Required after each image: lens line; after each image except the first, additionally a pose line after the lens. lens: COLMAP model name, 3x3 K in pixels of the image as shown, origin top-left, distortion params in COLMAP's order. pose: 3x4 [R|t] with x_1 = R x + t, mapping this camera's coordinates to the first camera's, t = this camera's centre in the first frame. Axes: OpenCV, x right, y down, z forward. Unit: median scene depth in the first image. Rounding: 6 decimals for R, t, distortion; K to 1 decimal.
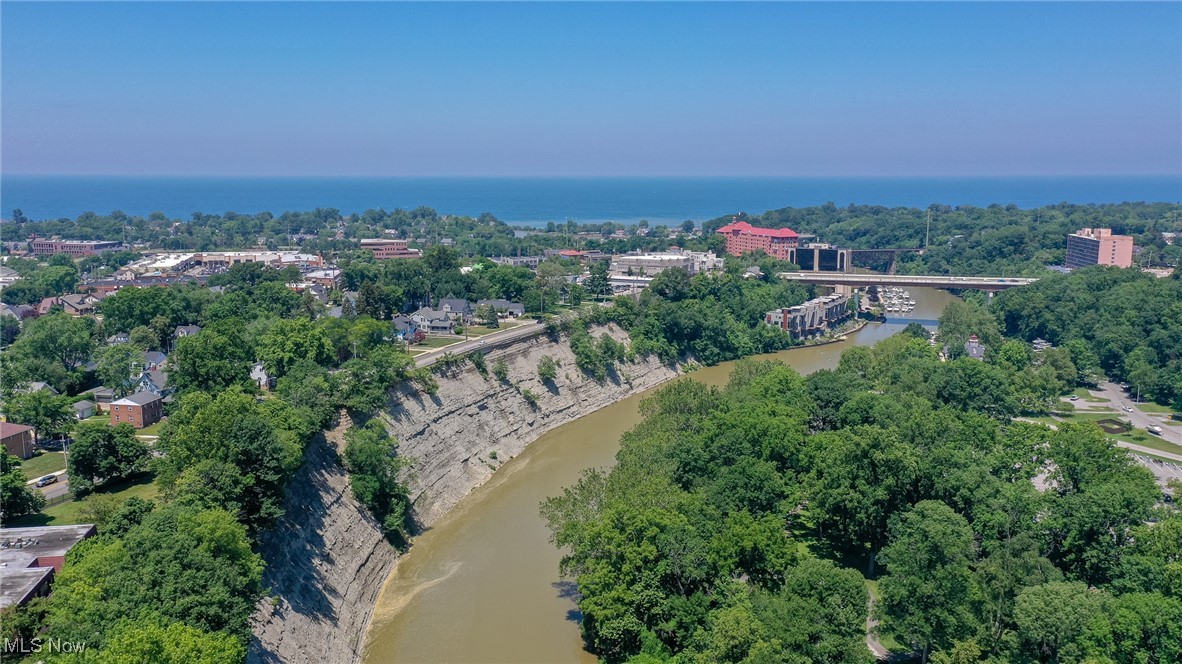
lens RADIAL K [[944.2, 0, 592.1], [0, 944.2, 333.9], [0, 0, 1]] dist [0.007786, 0.005004]
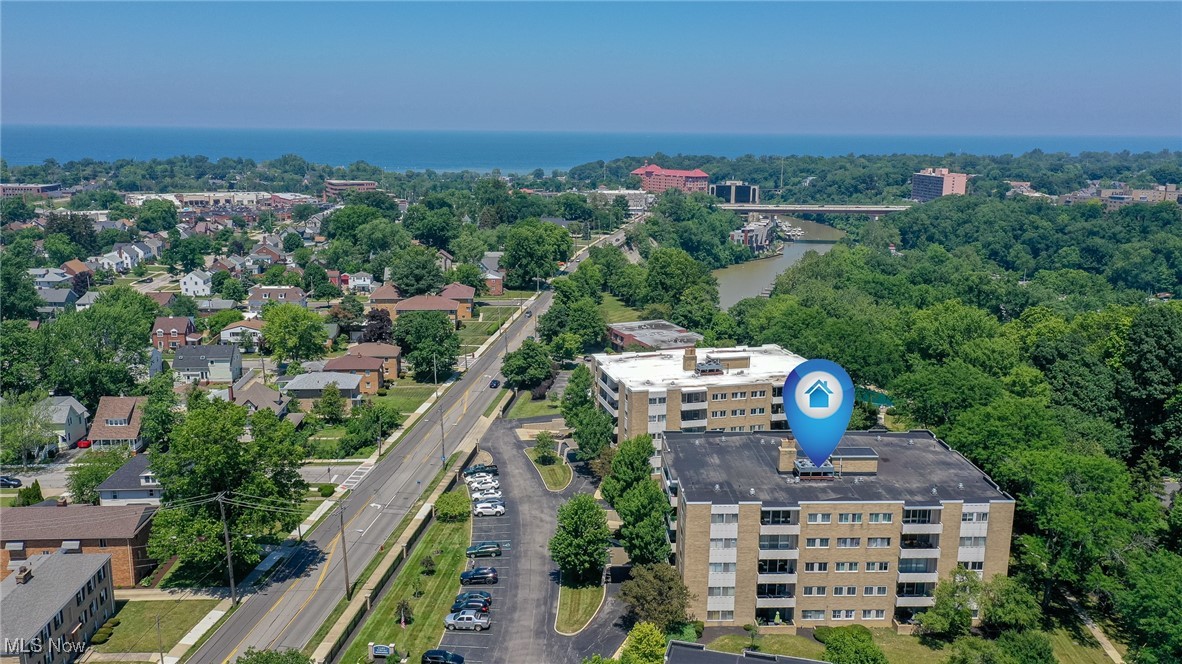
lens RADIAL K [[944.2, 0, 591.3], [0, 944.2, 330.6], [0, 0, 1]] dist [0.007786, 0.005004]
pose [[0.969733, -0.042944, 0.240363, -0.240112], [0.032441, 0.998345, 0.047484, 0.033197], [-0.242004, -0.038249, 0.969521, -0.143834]]
